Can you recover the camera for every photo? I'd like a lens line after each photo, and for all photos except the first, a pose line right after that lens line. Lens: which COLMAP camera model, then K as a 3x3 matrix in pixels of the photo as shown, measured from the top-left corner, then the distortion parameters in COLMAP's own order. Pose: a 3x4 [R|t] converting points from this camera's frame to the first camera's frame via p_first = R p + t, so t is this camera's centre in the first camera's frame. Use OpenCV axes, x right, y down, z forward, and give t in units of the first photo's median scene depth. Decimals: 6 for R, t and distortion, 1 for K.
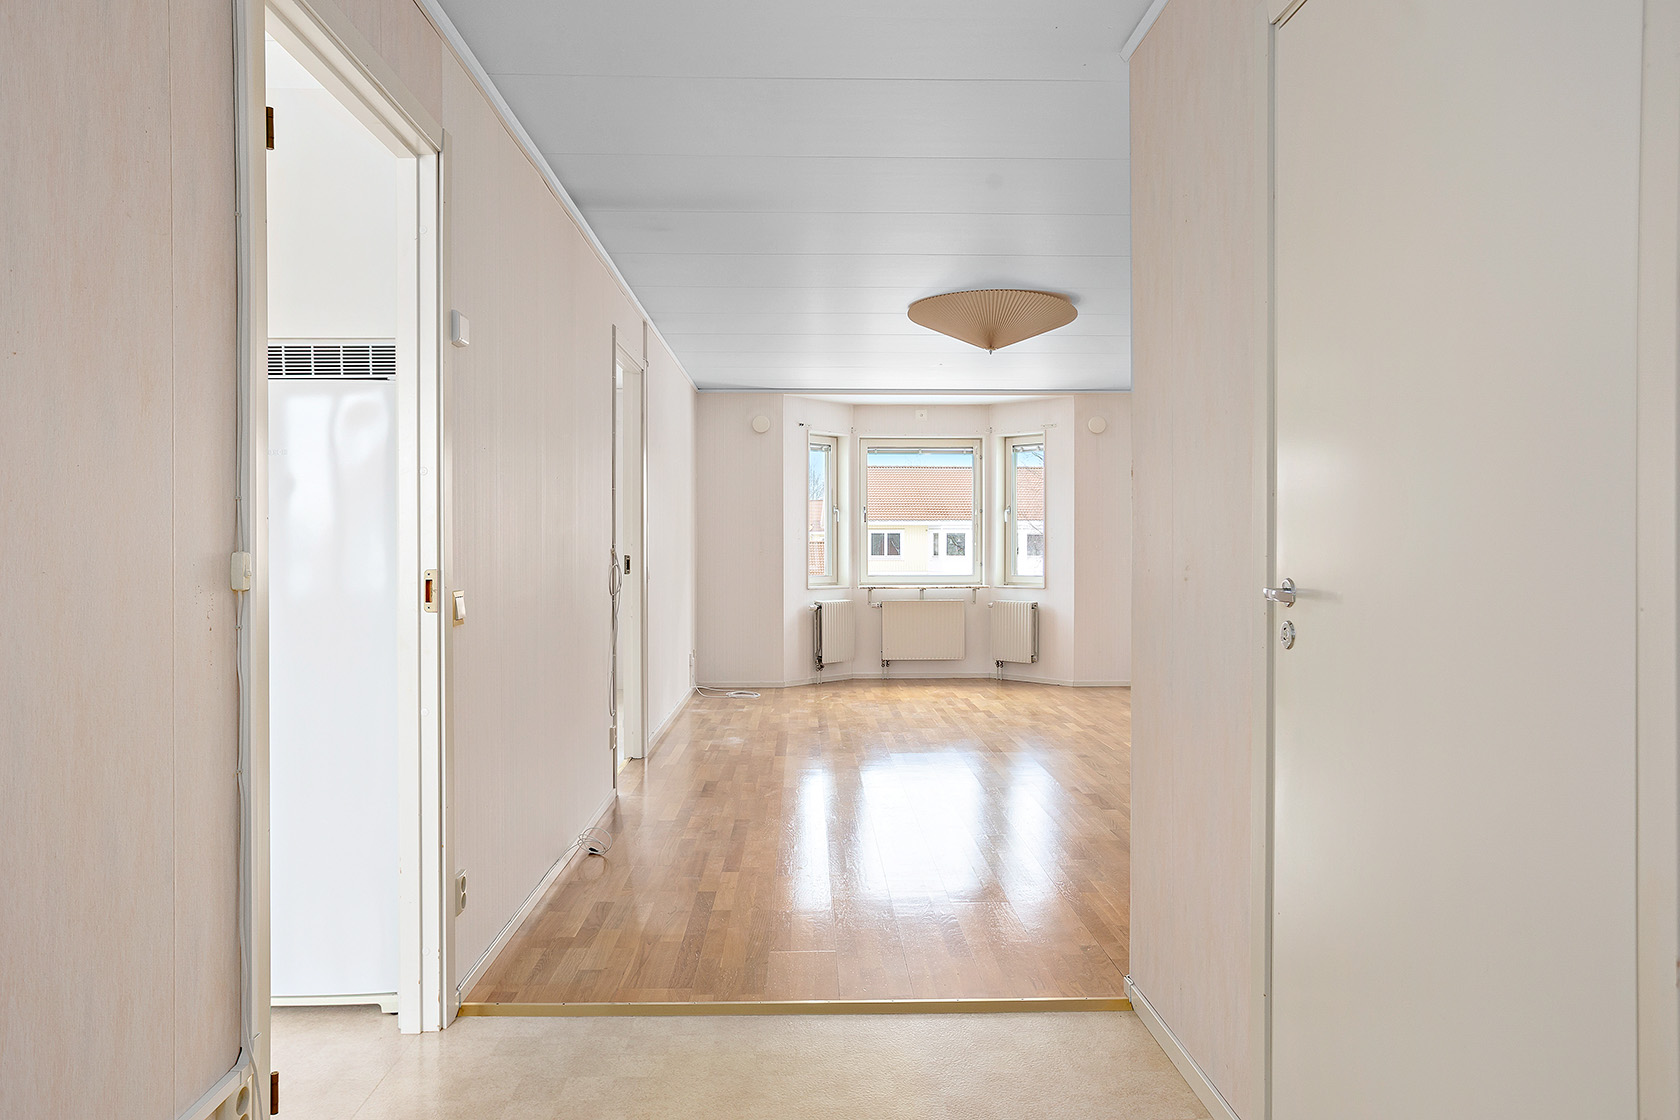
lens RADIAL K [[1127.6, 0, 840.0], [0, 1127.6, 560.0], [0, 0, 1]] dist [-0.002929, -0.000127]
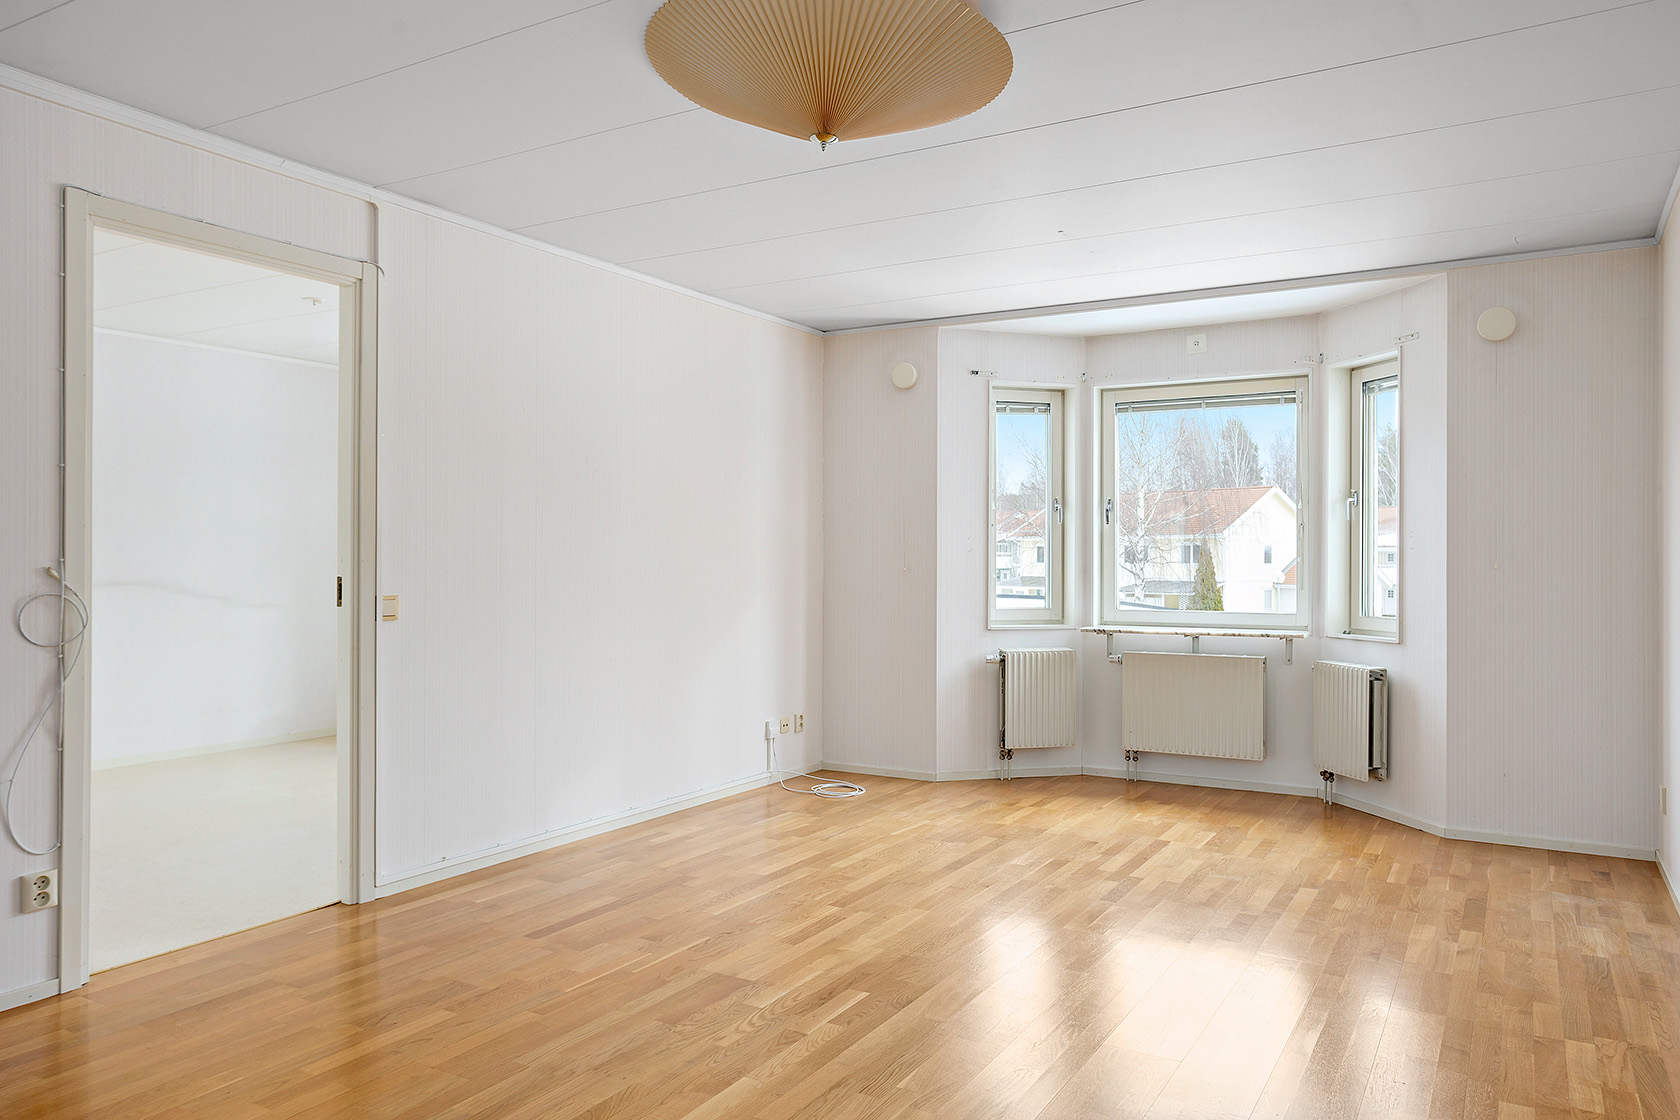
lens RADIAL K [[1192.9, 0, 840.0], [0, 1192.9, 560.0], [0, 0, 1]] dist [0.009644, 0.001326]
pose [[0.847518, 0.002663, -0.530760, 0.257381], [-0.009645, 0.999900, -0.010384, -0.005861], [0.530679, 0.013920, 0.847459, 0.381440]]
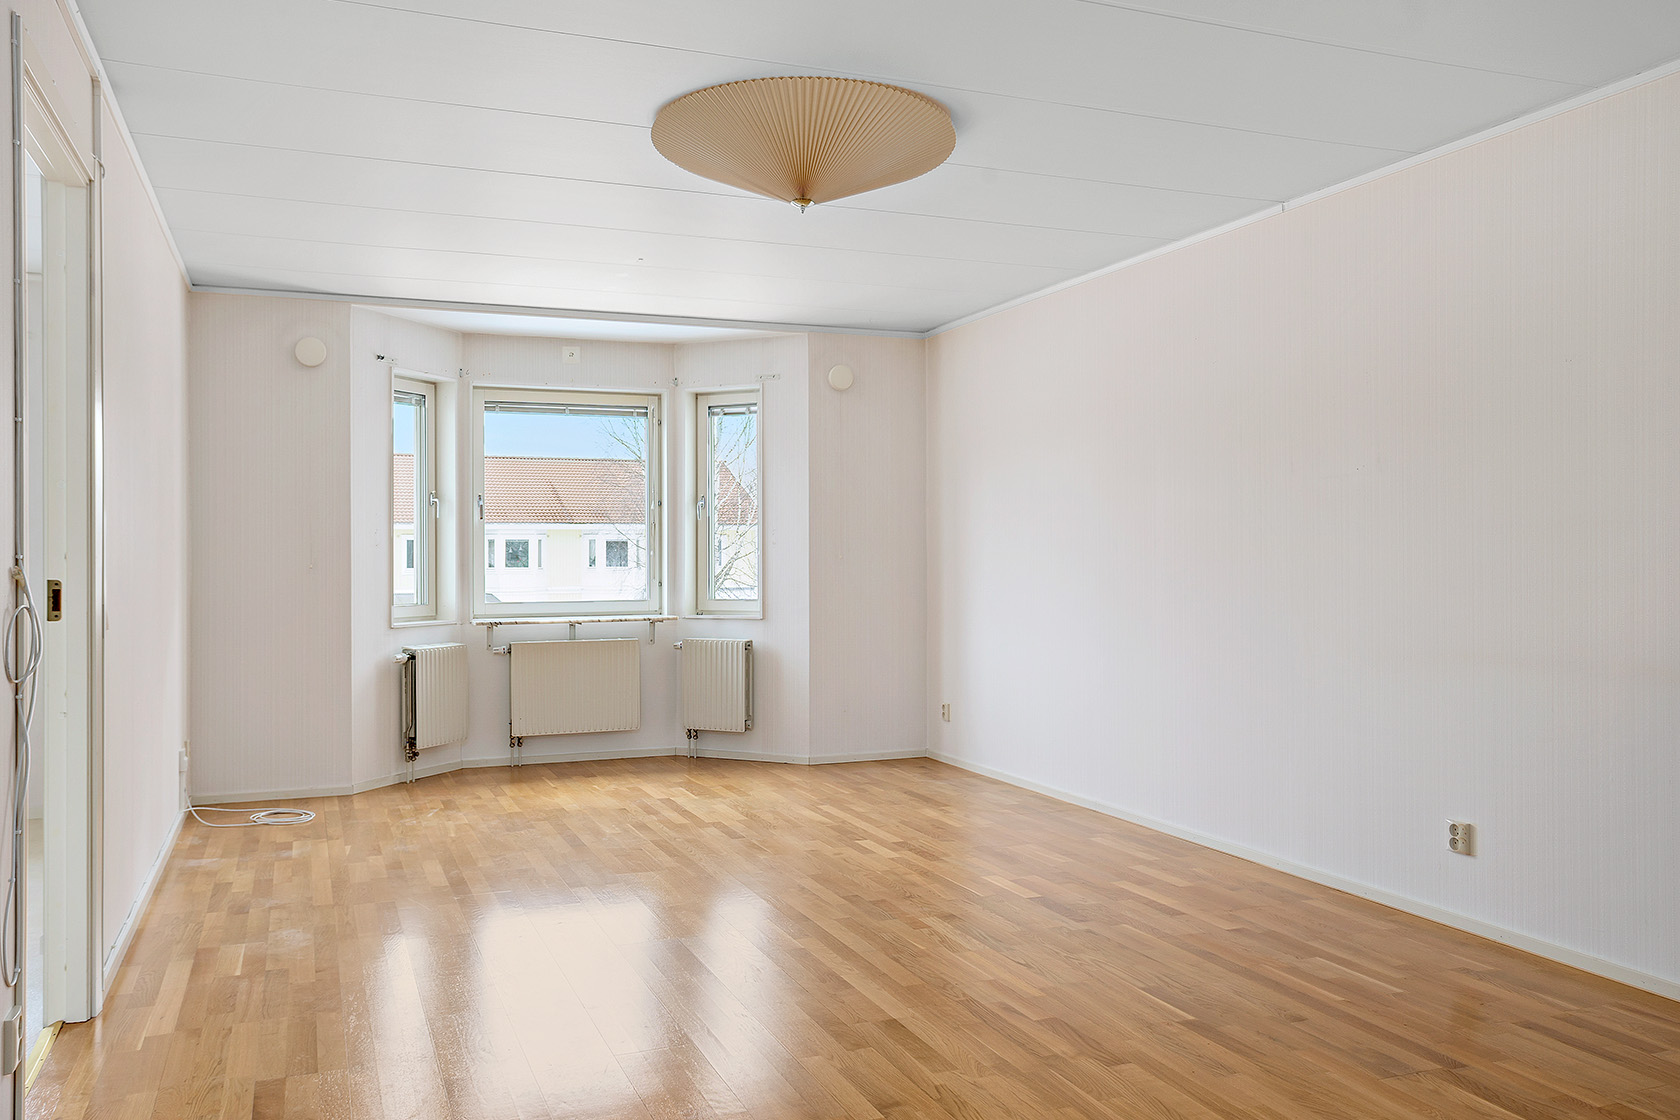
lens RADIAL K [[1316.9, 0, 832.9], [0, 1316.9, 553.2], [0, 0, 1]] dist [-0.008021, 0.043735]
pose [[0.938773, -0.002475, 0.344528, -0.049197], [0.007279, 0.999894, -0.012649, -0.003881], [-0.344460, 0.014382, 0.938691, 0.249758]]
